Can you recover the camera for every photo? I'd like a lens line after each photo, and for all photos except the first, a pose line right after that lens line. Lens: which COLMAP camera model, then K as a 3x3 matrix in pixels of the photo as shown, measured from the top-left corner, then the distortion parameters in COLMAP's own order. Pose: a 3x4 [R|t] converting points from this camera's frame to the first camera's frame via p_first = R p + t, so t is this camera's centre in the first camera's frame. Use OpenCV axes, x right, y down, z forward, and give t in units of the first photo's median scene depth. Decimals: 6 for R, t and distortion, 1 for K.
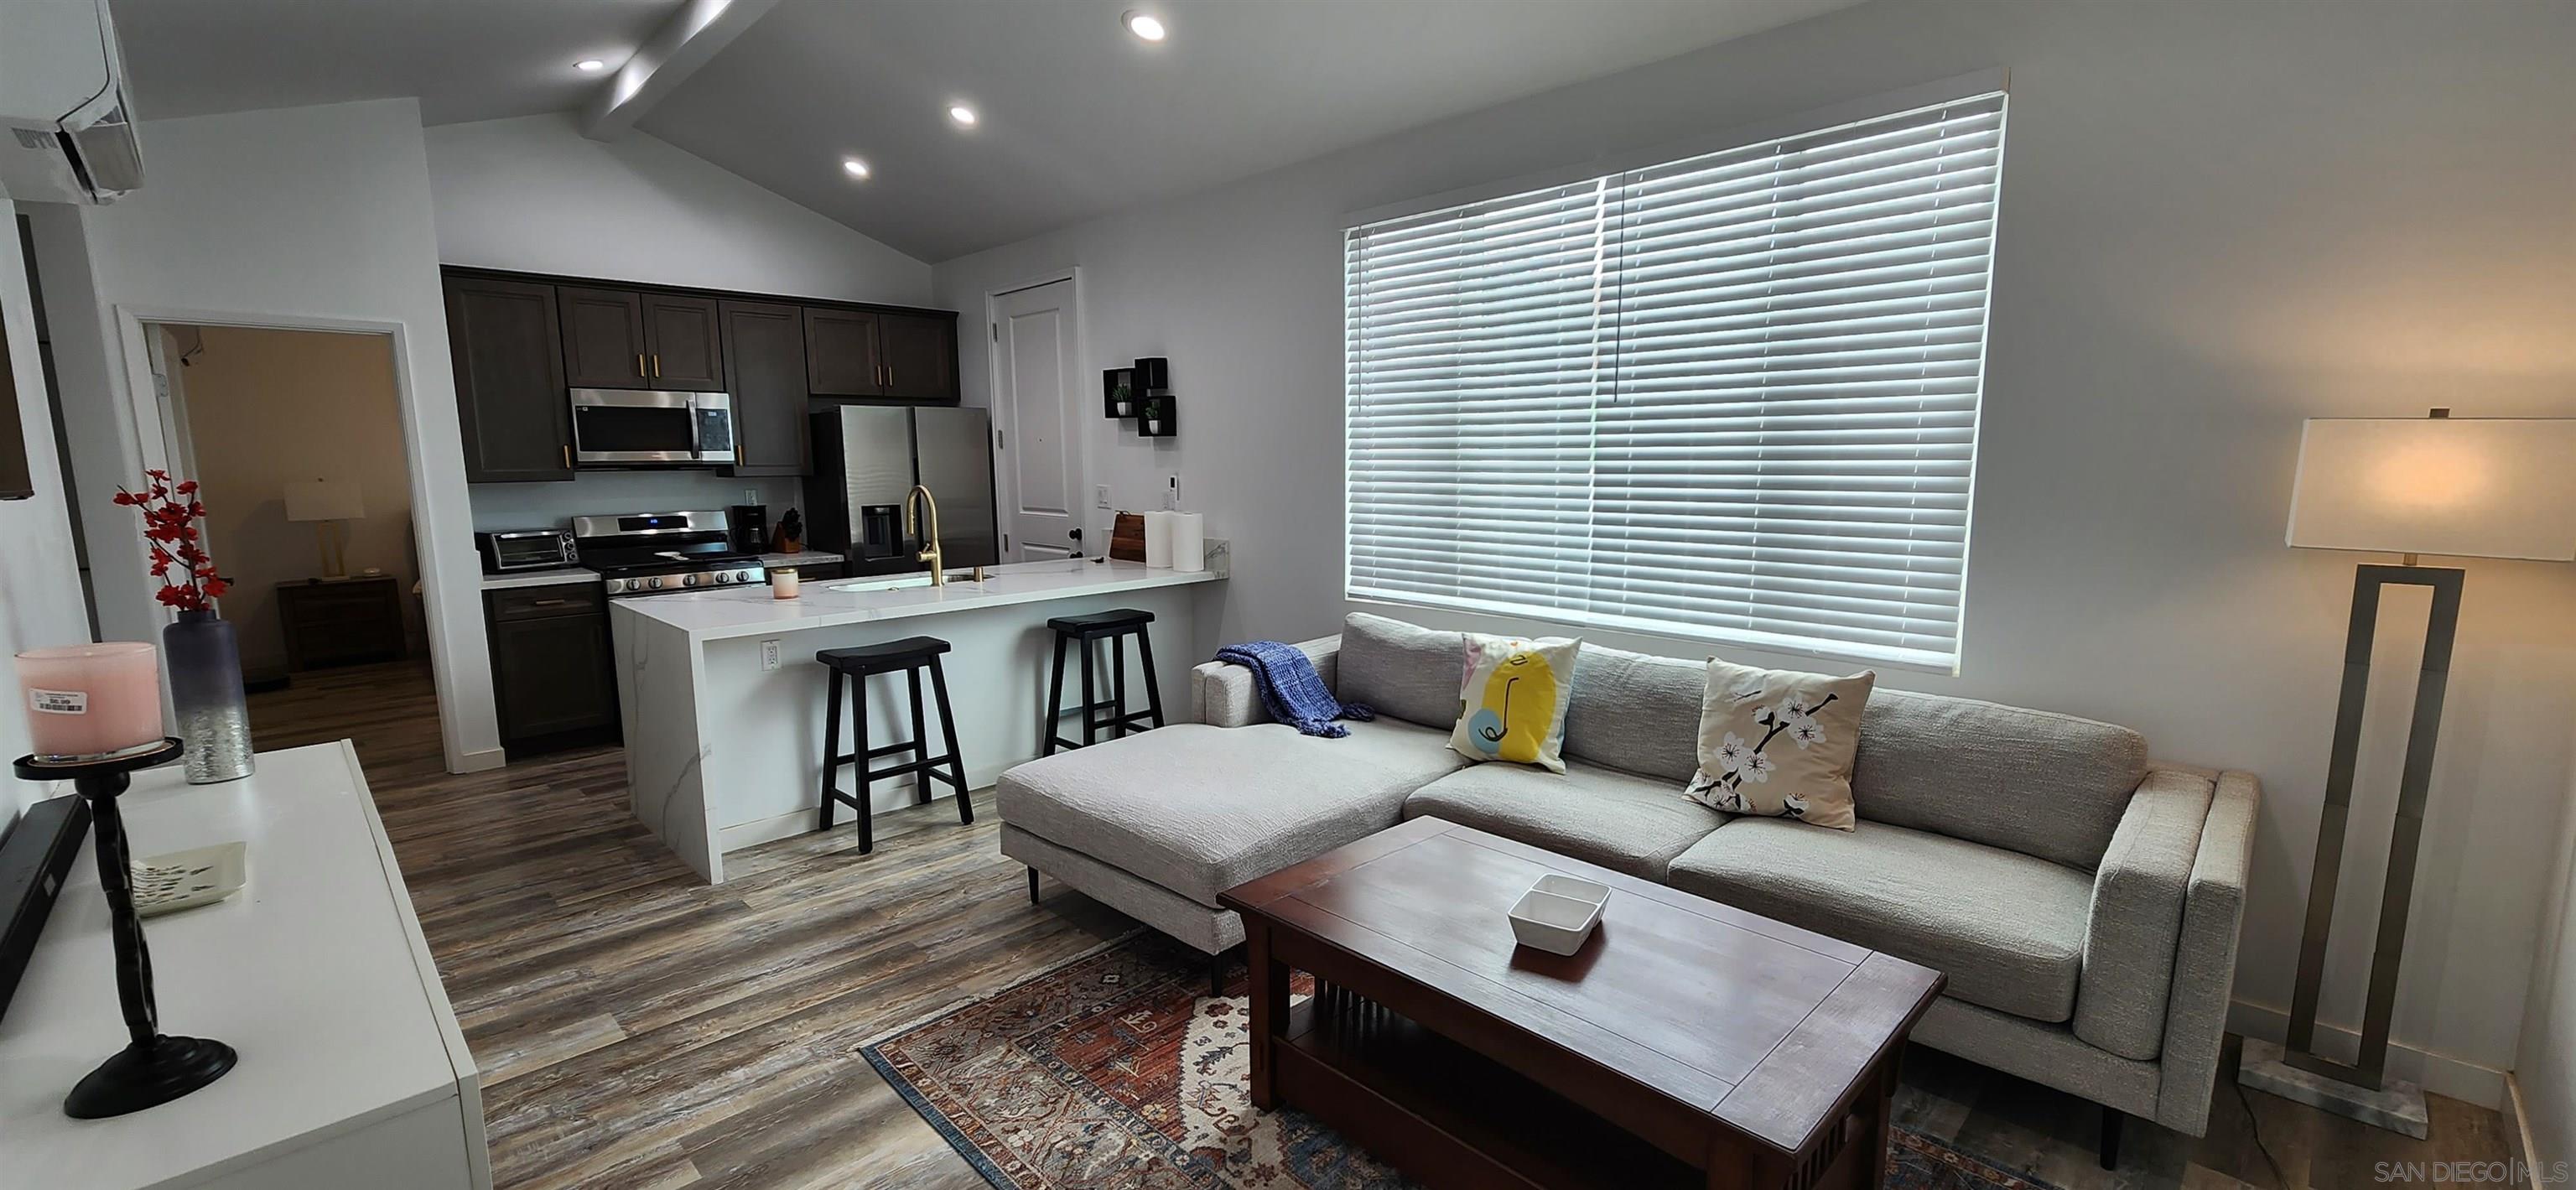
lens RADIAL K [[1021.1, 0, 1288.0], [0, 1021.1, 595.0], [0, 0, 1]] dist [-0.001263, -0.000136]
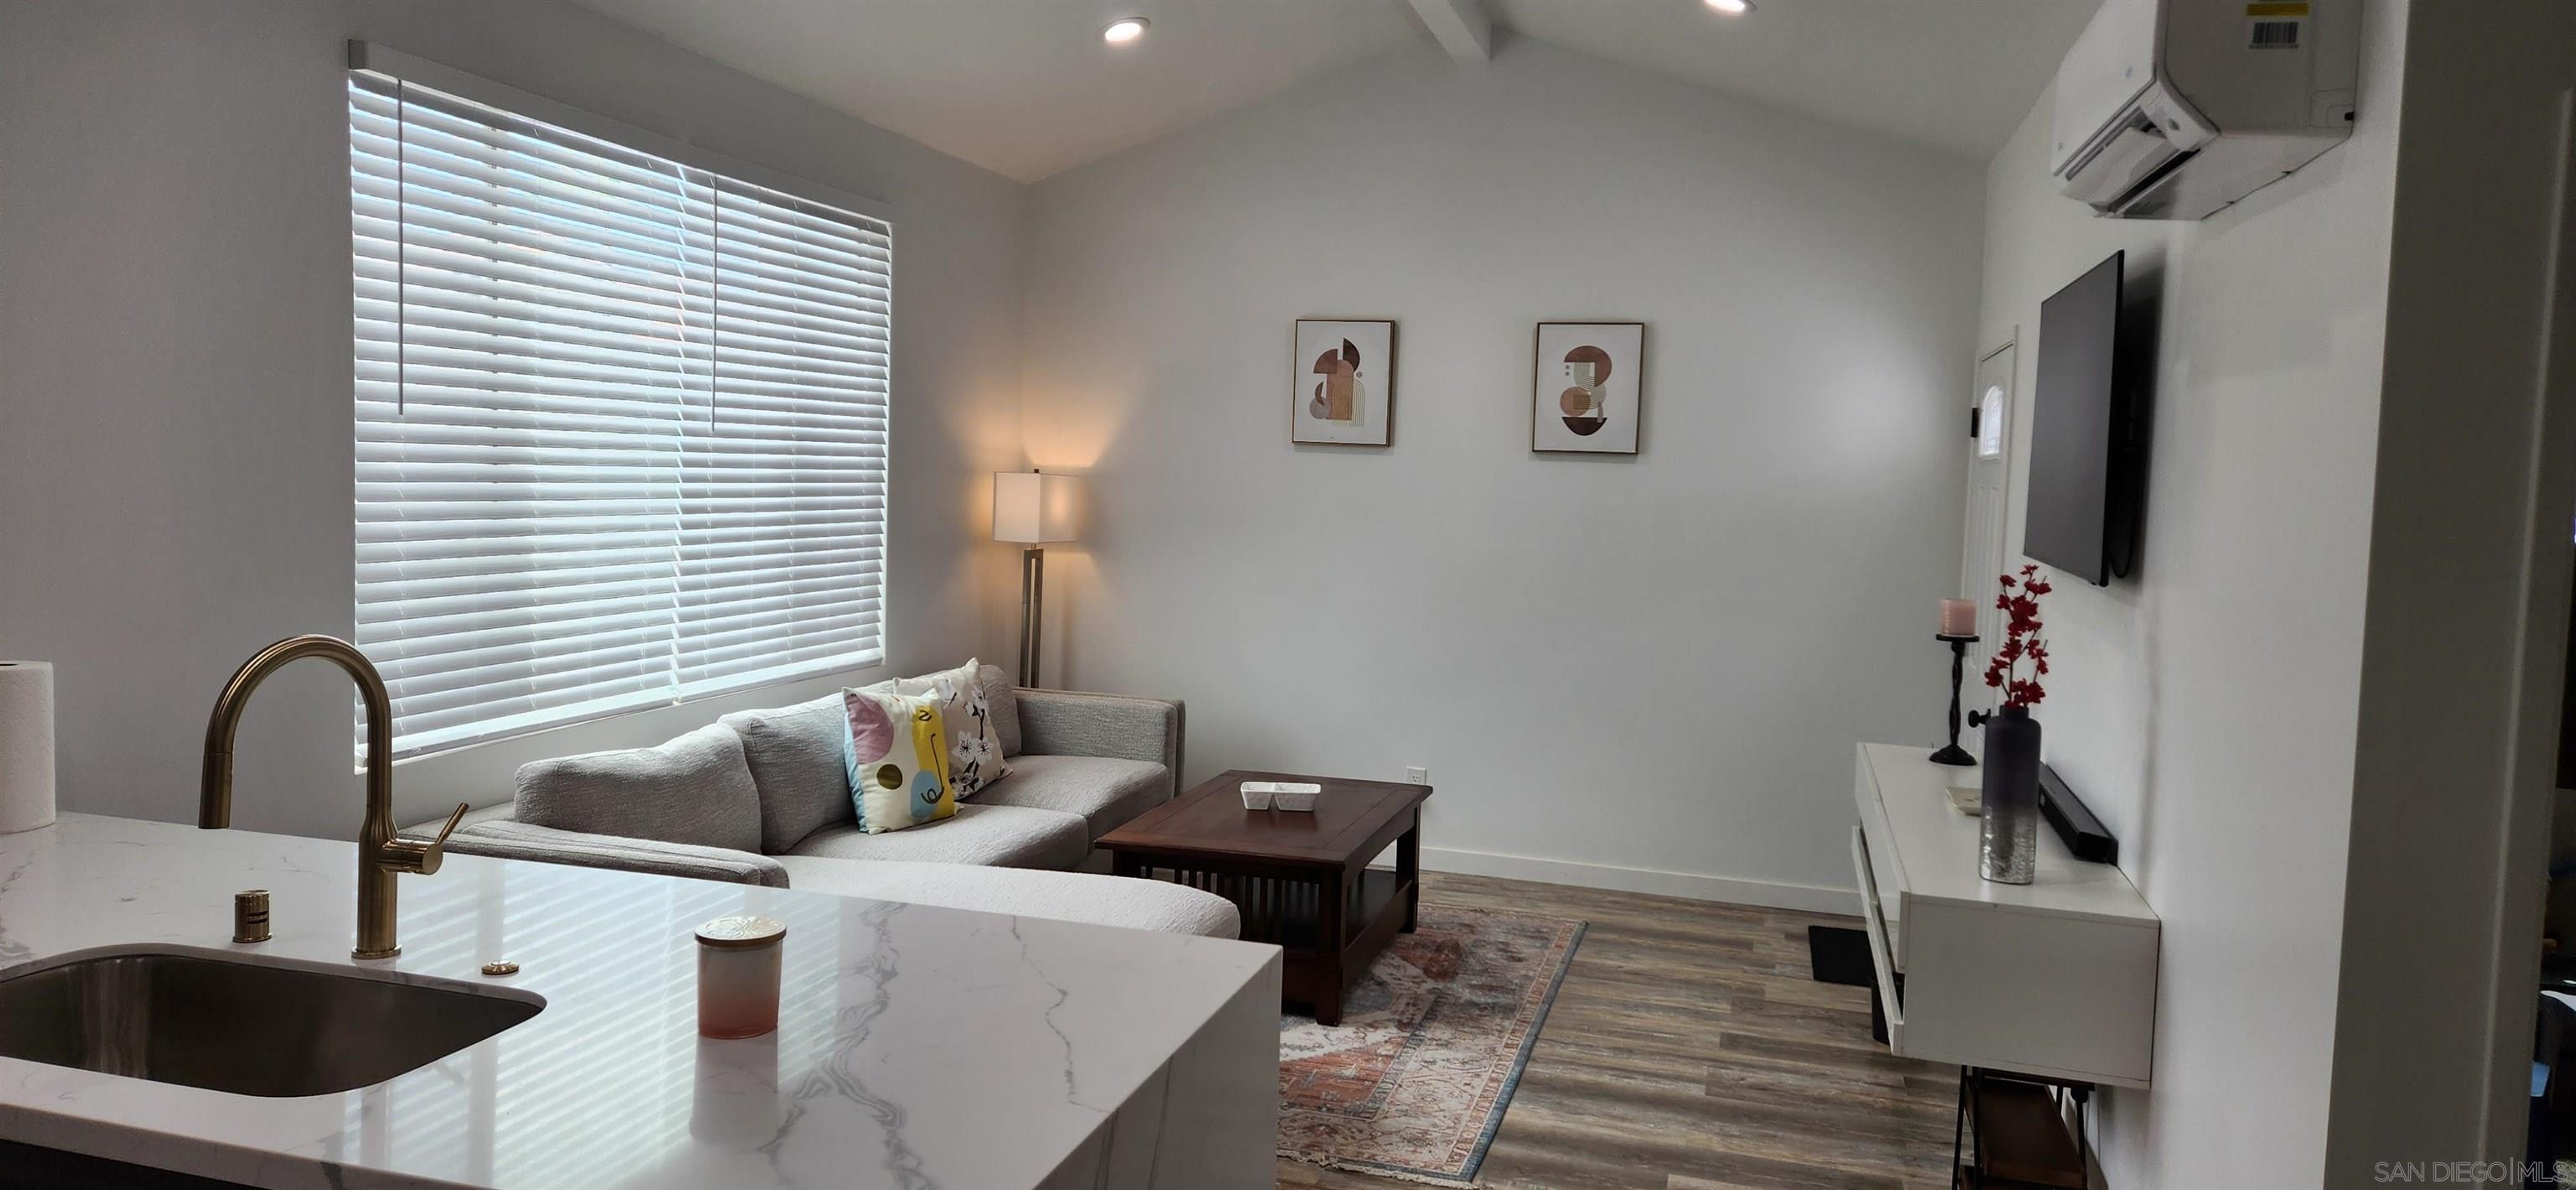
lens RADIAL K [[1649.9, 0, 1258.2], [0, 1649.9, 542.2], [0, 0, 1]] dist [0.098478, -0.089459]
pose [[-0.458996, -0.049873, 0.887037, -1.527710], [0.090946, 0.990541, 0.102752, -0.266985], [-0.883771, 0.127835, -0.450119, 1.661329]]
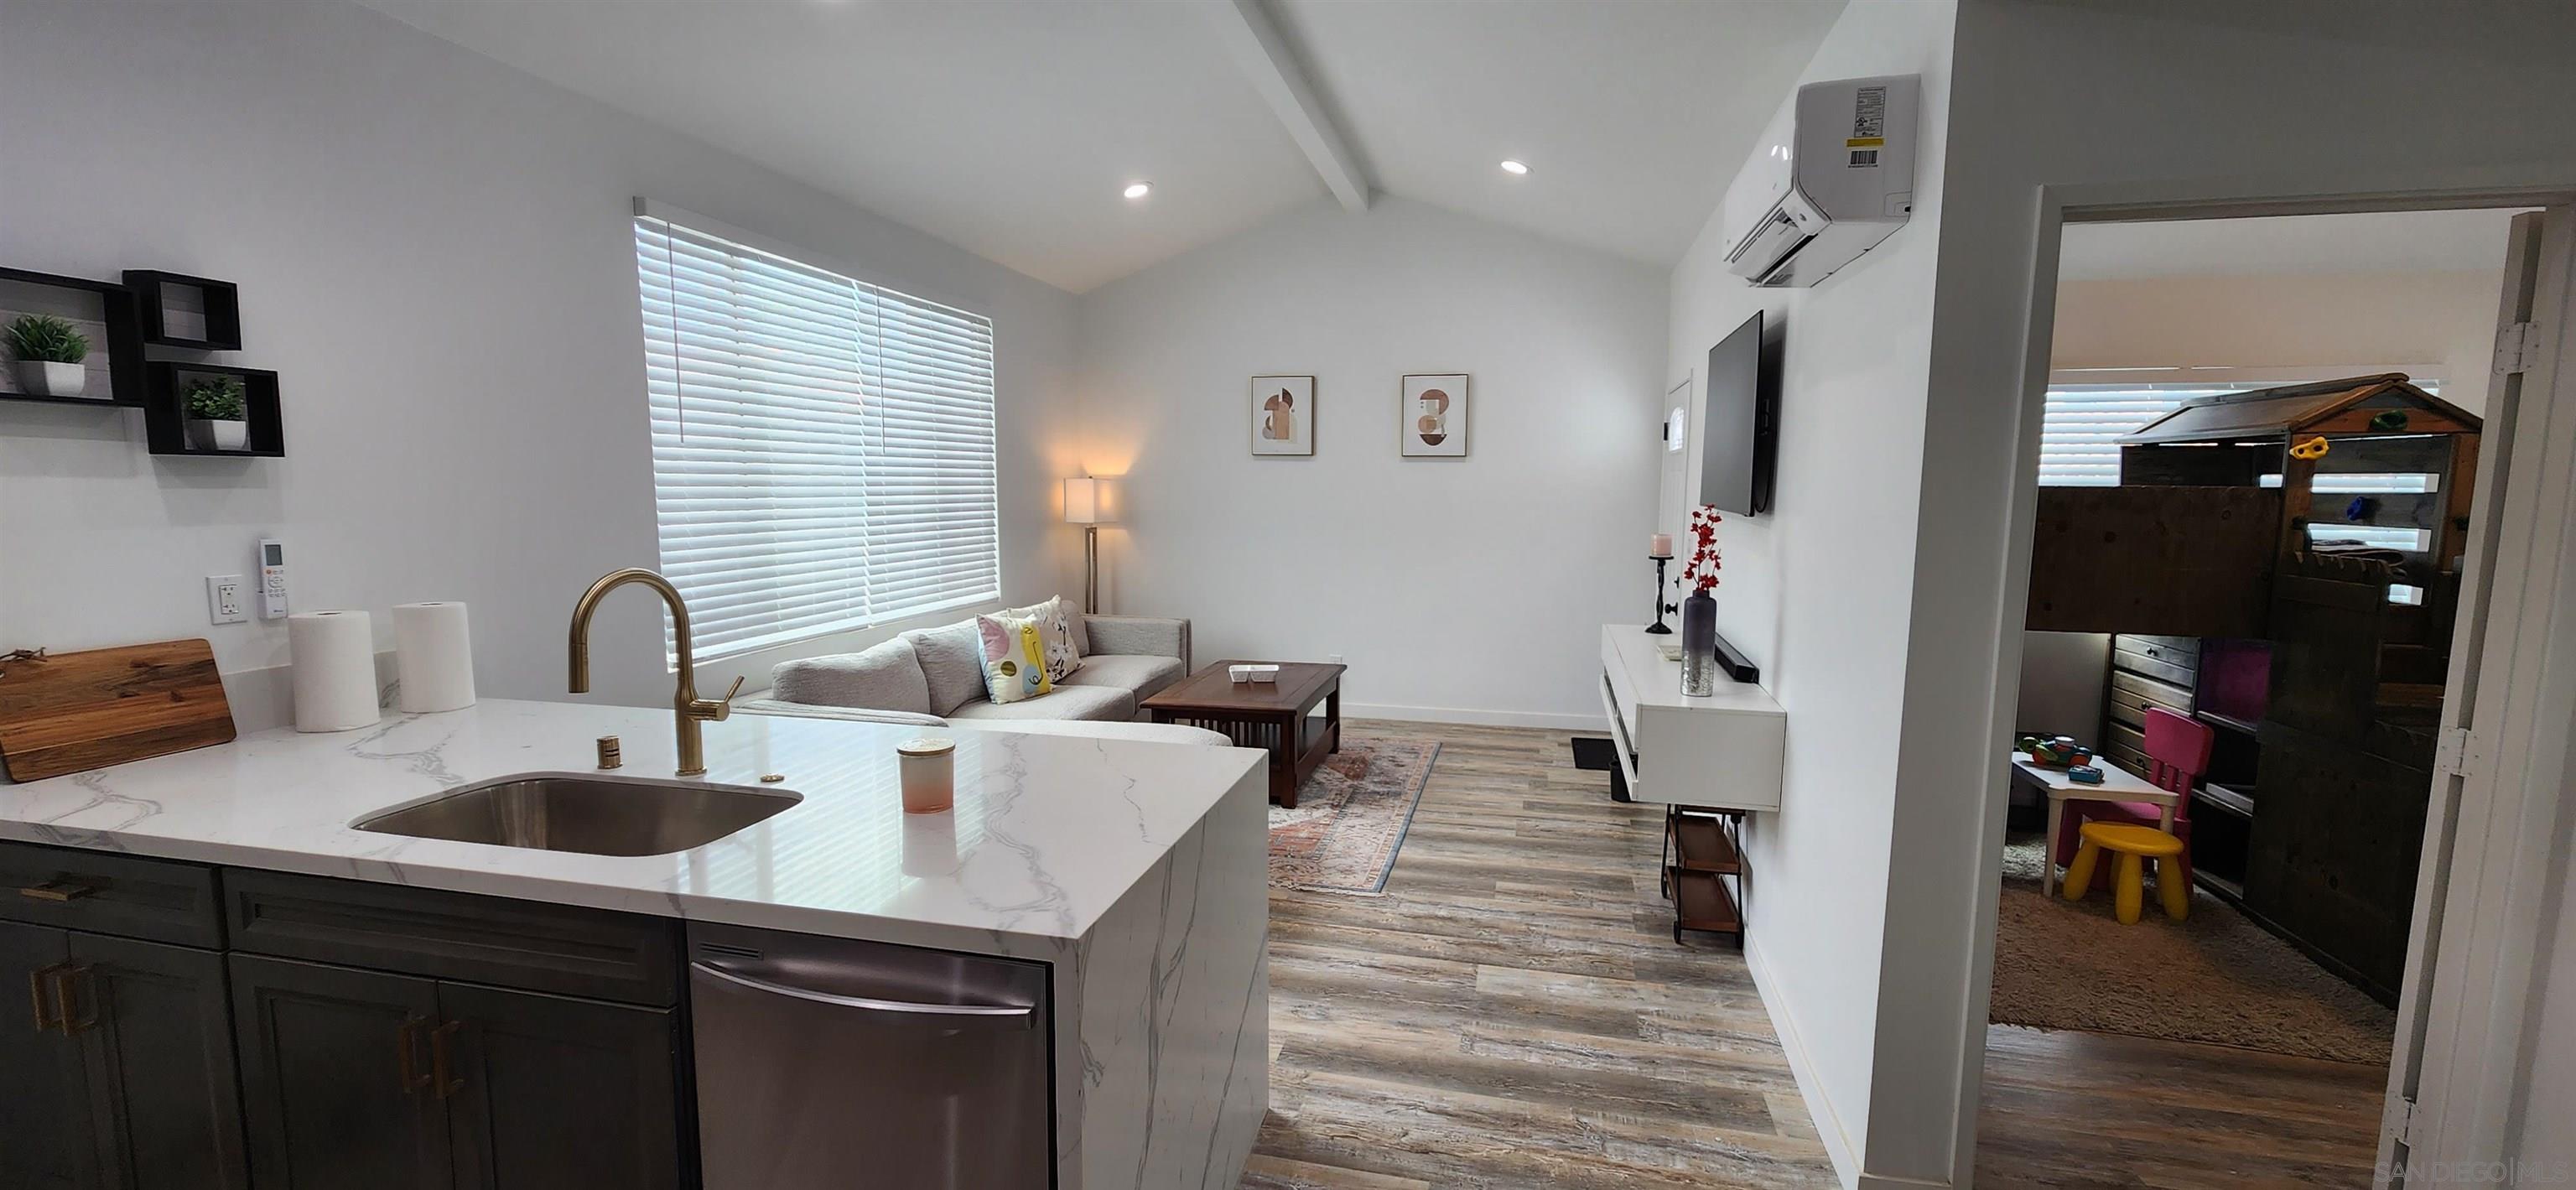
lens RADIAL K [[1021.1, 0, 1288.0], [0, 1021.1, 595.0], [0, 0, 1]] dist [-0.001263, -0.000136]
pose [[-0.511791, -0.090312, 0.854350, -1.497221], [0.116045, 0.978078, 0.172906, -0.237684], [-0.851237, 0.187635, -0.490091, 1.665118]]
